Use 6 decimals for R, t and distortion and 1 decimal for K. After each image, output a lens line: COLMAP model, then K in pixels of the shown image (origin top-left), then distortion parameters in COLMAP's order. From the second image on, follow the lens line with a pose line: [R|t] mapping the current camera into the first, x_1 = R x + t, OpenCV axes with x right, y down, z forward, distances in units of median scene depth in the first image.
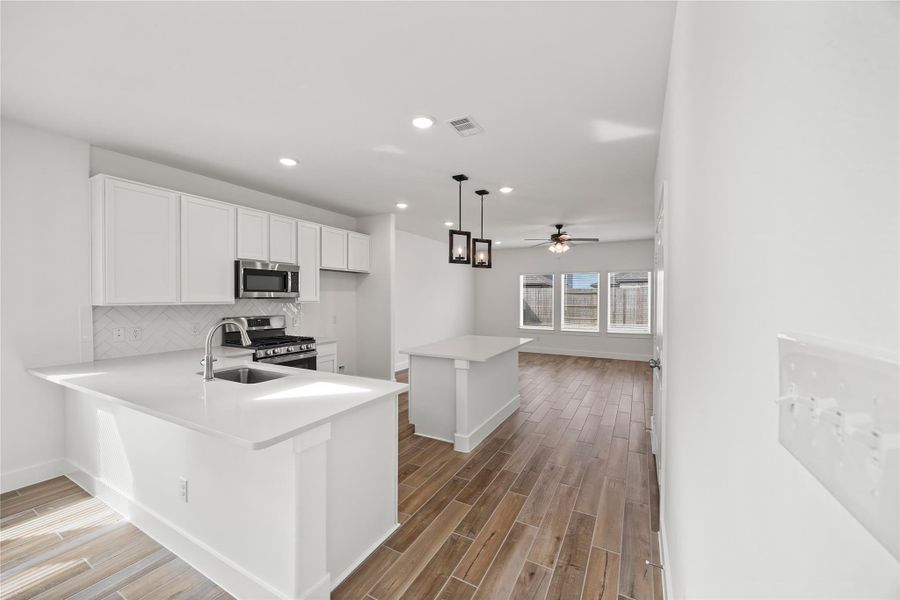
lens RADIAL K [[348.4, 0, 444.7], [0, 348.4, 300.2], [0, 0, 1]] dist [-0.003124, 0.000638]
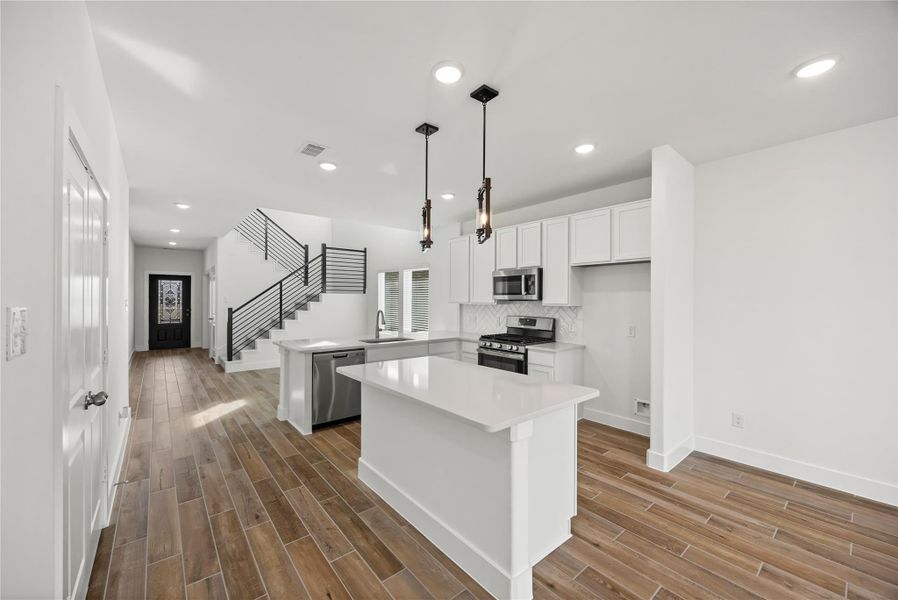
lens RADIAL K [[347.7, 0, 445.9], [0, 347.7, 302.5], [0, 0, 1]] dist [-0.003124, 0.000638]
pose [[-0.357082, 0.005630, -0.934056, 0.687153], [-0.016897, 0.999779, 0.012486, -0.010493], [0.933920, 0.020241, -0.356908, 1.296739]]
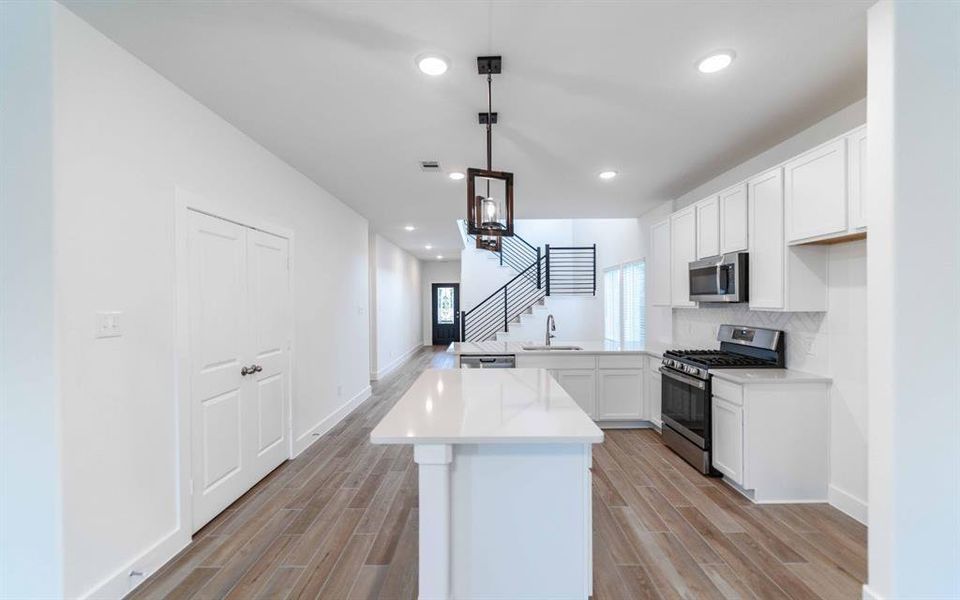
lens RADIAL K [[388.2, 0, 485.5], [0, 388.2, 304.9], [0, 0, 1]] dist [0.001033, -0.001864]
pose [[-0.870759, 0.007670, -0.491651, 0.403988], [-0.000961, 0.999850, 0.017300, -0.016809], [0.491710, 0.015536, -0.870621, 1.631485]]
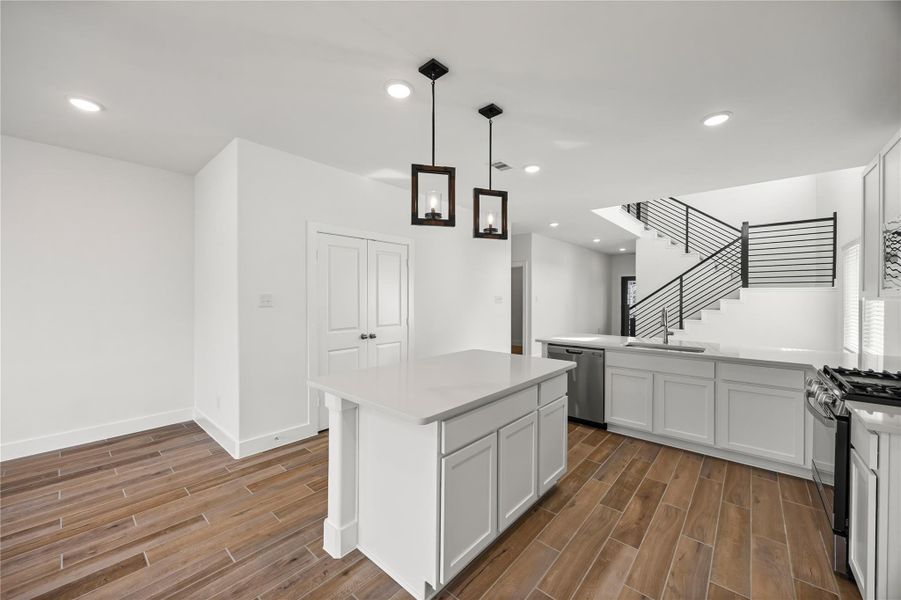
lens RADIAL K [[348.8, 0, 444.6], [0, 348.8, 299.1], [0, 0, 1]] dist [-0.003124, 0.000638]
pose [[-0.977207, -0.005924, 0.212204, -0.014380], [-0.002589, 0.999869, 0.015990, 0.001119], [-0.212271, 0.015076, -0.977095, 1.685952]]
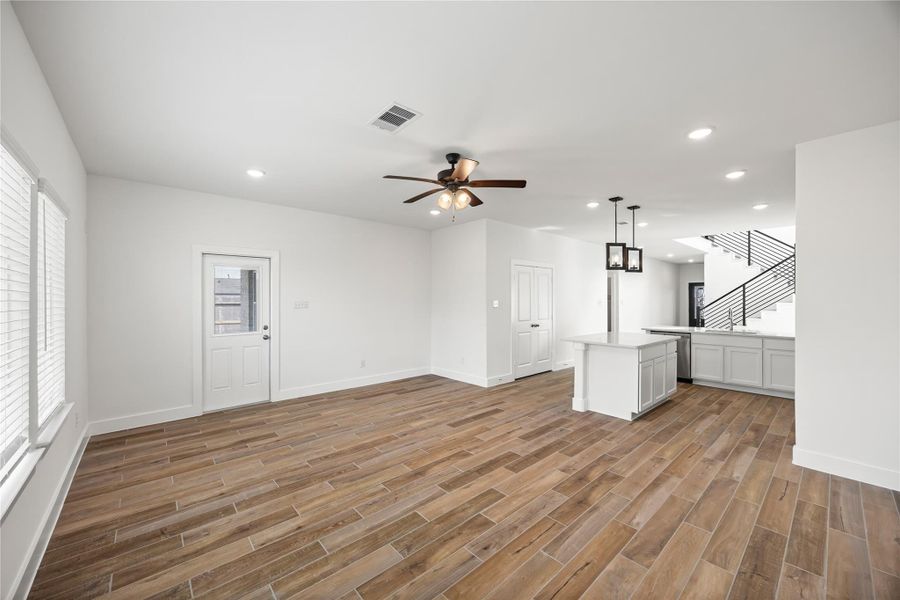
lens RADIAL K [[348.4, 0, 446.1], [0, 348.4, 300.0], [0, 0, 1]] dist [-0.003124, 0.000638]
pose [[-0.944738, -0.001866, 0.327822, 0.282661], [0.001365, 0.999953, 0.009628, -0.013450], [-0.327824, 0.009543, -0.944691, 2.488509]]
